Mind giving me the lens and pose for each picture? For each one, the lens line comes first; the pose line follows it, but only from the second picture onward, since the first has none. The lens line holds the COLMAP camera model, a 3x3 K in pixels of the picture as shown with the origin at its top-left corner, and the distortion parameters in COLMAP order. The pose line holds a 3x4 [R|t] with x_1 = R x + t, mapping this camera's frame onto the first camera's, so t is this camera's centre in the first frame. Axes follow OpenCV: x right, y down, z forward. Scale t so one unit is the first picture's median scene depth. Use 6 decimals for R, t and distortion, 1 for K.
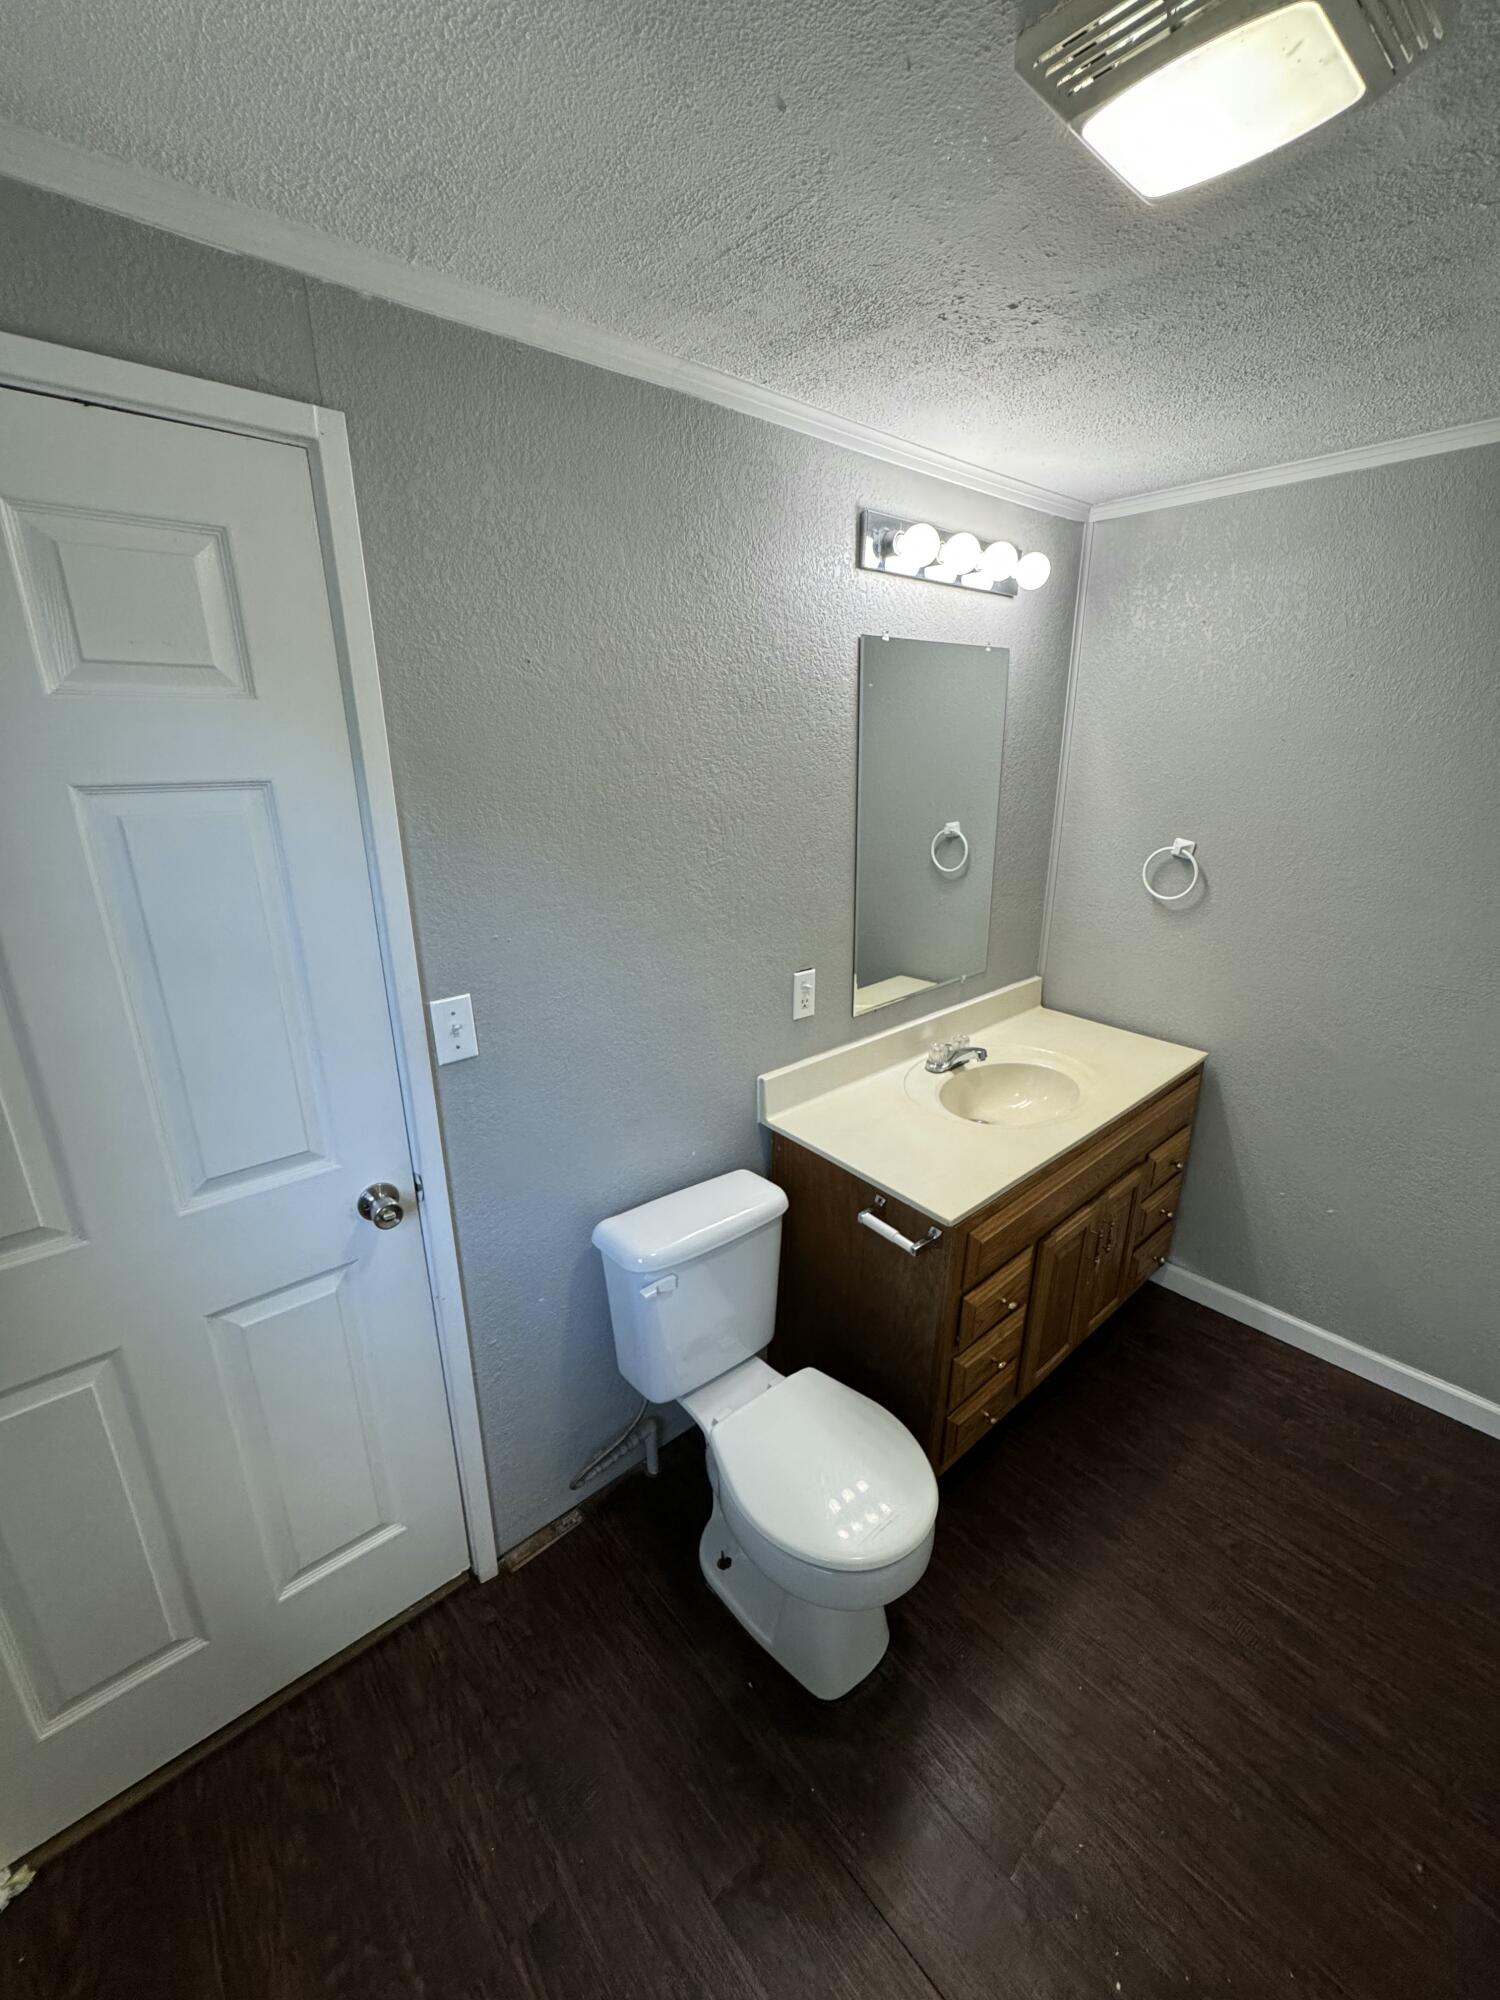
lens RADIAL K [[795.0, 0, 750.0], [0, 795.0, 1000.0], [0, 0, 1]] dist [-0.001485, 0.000231]
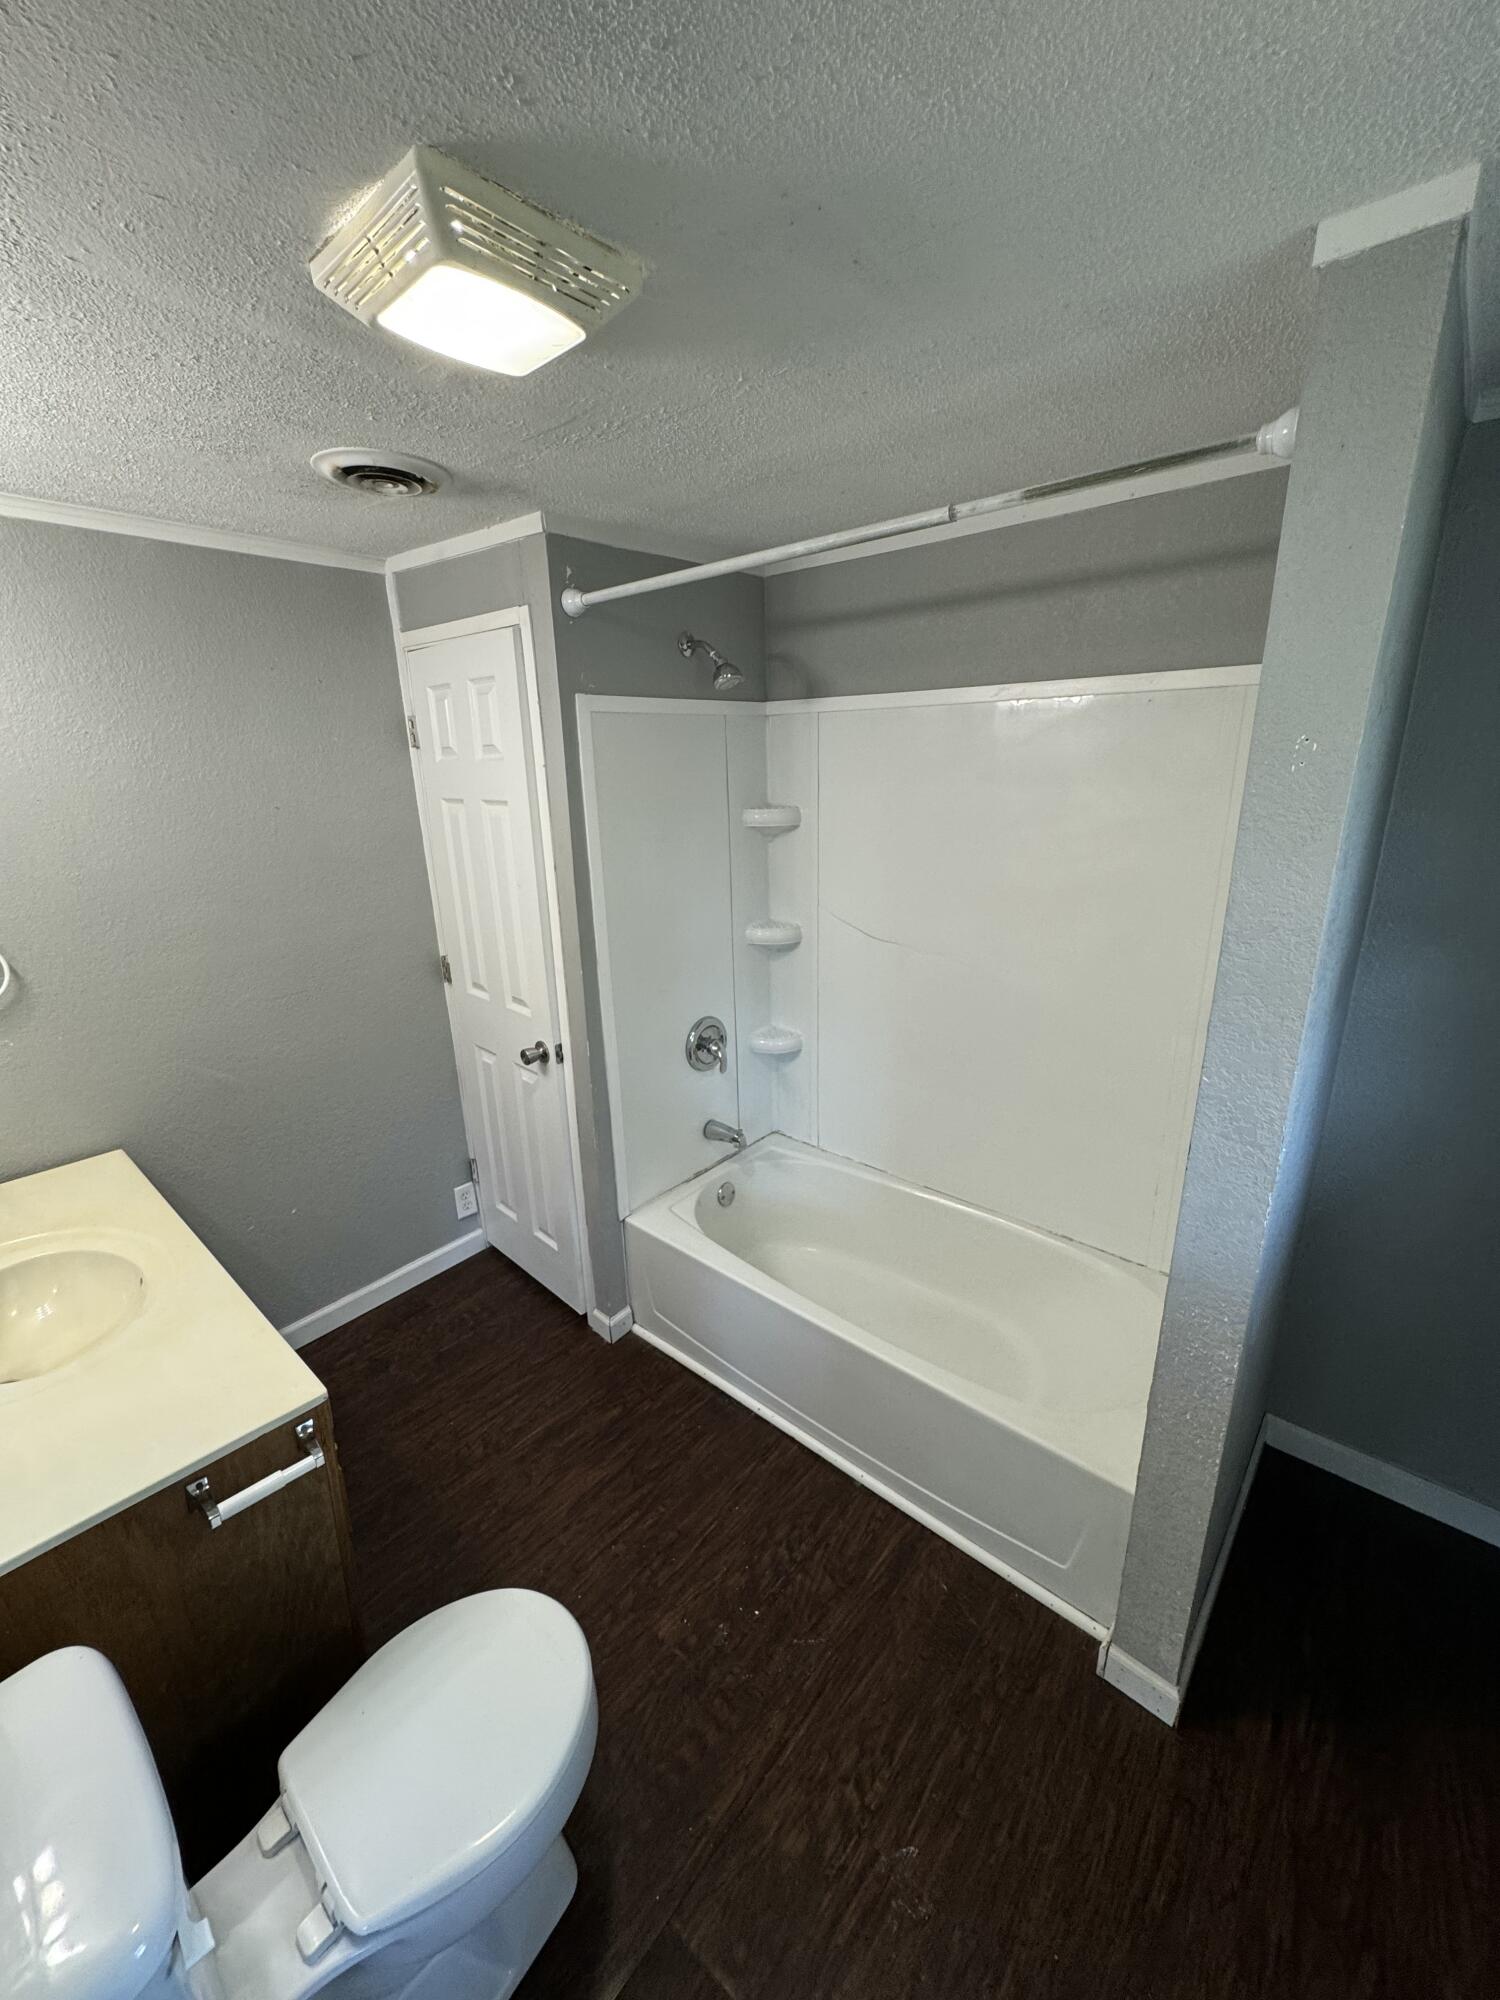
lens RADIAL K [[795.0, 0, 750.0], [0, 795.0, 1000.0], [0, 0, 1]] dist [-0.001485, 0.000231]
pose [[-0.141168, -0.277336, 0.950346, -0.445617], [0.326055, 0.893375, 0.309143, -0.178976], [-0.934751, 0.353506, -0.035689, 0.458692]]
